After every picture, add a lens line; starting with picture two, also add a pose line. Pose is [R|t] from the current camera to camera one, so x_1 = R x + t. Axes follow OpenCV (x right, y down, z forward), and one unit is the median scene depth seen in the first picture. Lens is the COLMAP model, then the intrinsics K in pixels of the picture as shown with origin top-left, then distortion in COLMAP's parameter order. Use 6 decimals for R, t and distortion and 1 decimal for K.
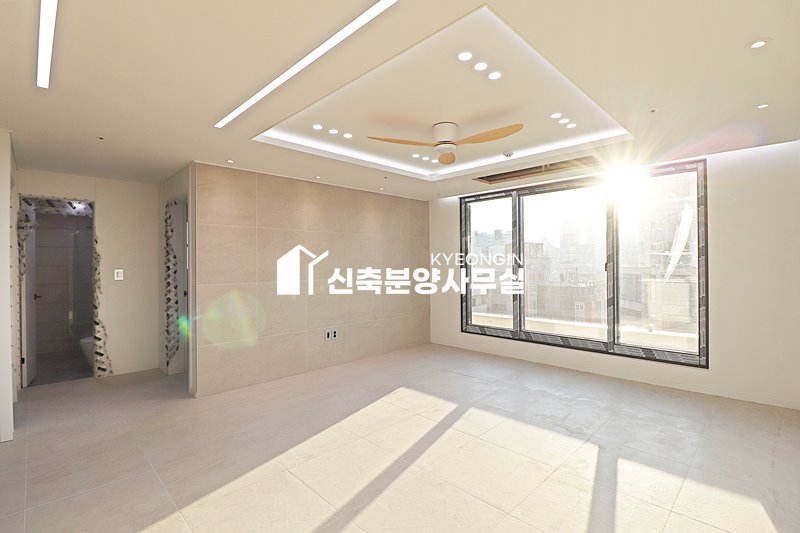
lens RADIAL K [[368.3, 0, 404.6], [0, 368.3, 262.1], [0, 0, 1]] dist [-0.012603, -0.000429]
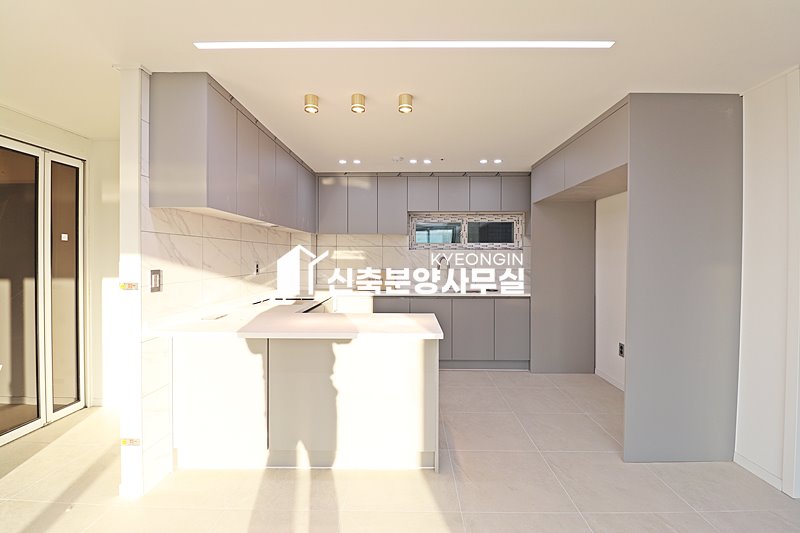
lens RADIAL K [[373.1, 0, 395.5], [0, 373.1, 261.9], [0, 0, 1]] dist [-0.002118, -0.000397]
pose [[-0.722495, 0.016768, -0.691172, -0.003167], [0.007568, 0.999838, 0.016346, 0.001725], [0.691334, 0.006579, -0.722505, 0.630869]]
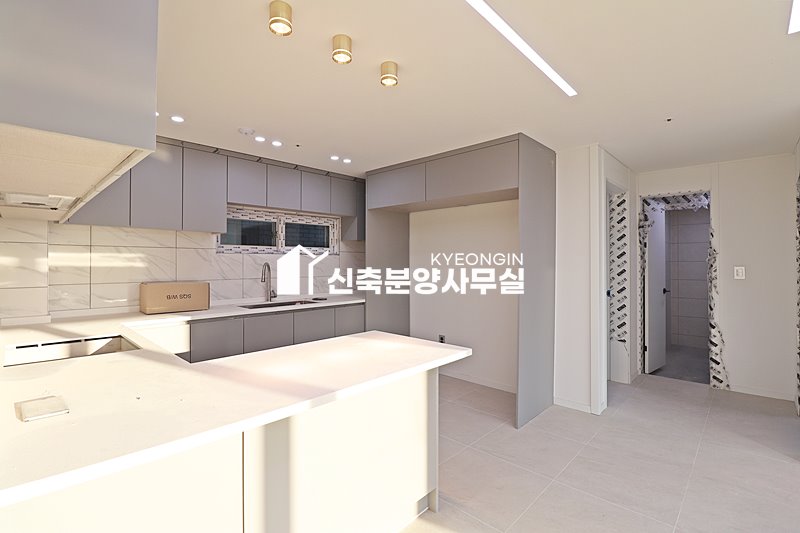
lens RADIAL K [[373.1, 0, 395.5], [0, 373.1, 261.9], [0, 0, 1]] dist [-0.002118, -0.000397]
pose [[0.035723, 0.007782, -0.999331, 0.045557], [0.004859, 0.999957, 0.007961, -0.001392], [0.999350, -0.005140, 0.035684, 0.225419]]
